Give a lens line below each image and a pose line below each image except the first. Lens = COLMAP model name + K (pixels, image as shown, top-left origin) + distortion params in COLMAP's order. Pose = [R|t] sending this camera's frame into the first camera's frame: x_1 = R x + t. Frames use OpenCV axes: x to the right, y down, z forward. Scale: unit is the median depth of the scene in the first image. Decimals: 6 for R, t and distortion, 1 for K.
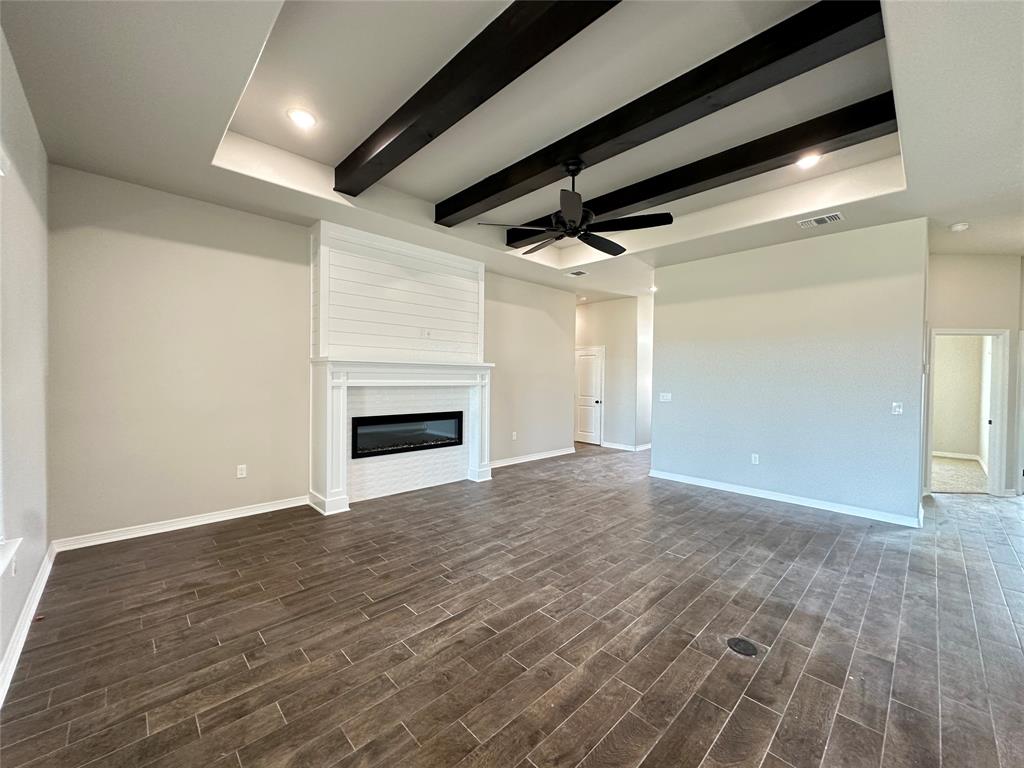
lens RADIAL K [[407.1, 0, 512.0], [0, 407.1, 384.0], [0, 0, 1]] dist [-0.001010, 0.000704]
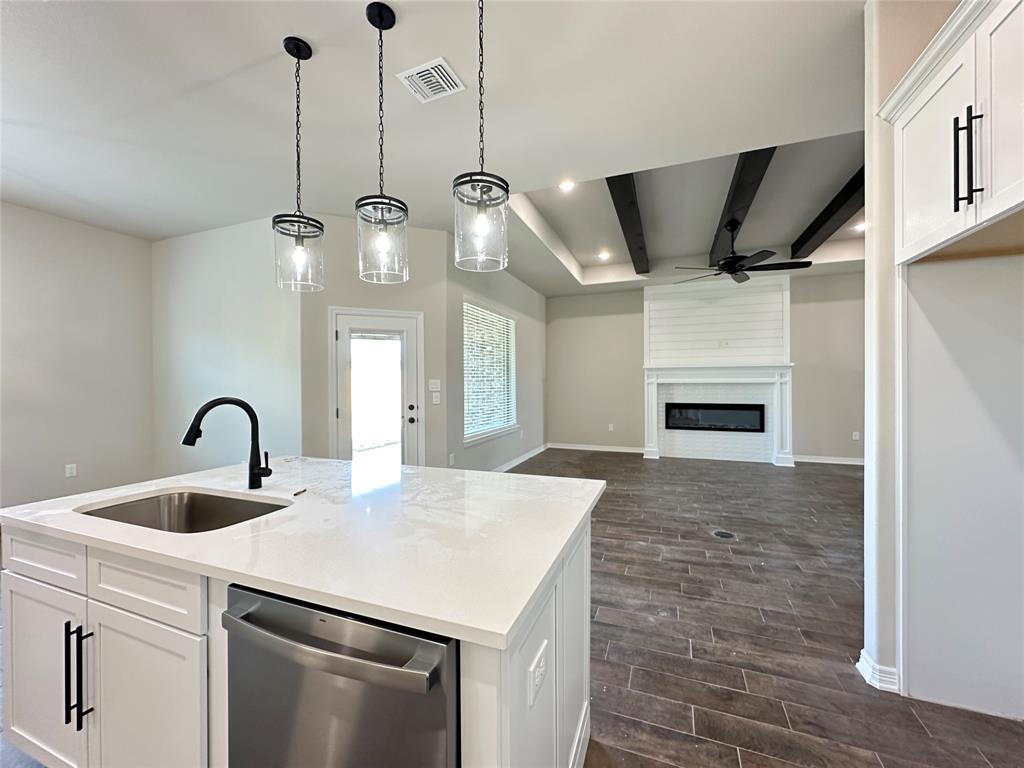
lens RADIAL K [[407.1, 0, 512.0], [0, 407.1, 384.0], [0, 0, 1]] dist [-0.001010, 0.000704]
pose [[0.418920, -0.011269, -0.907953, 0.820027], [-0.005105, 0.999878, -0.014765, 0.035472], [0.908009, 0.010821, 0.418811, -0.219248]]
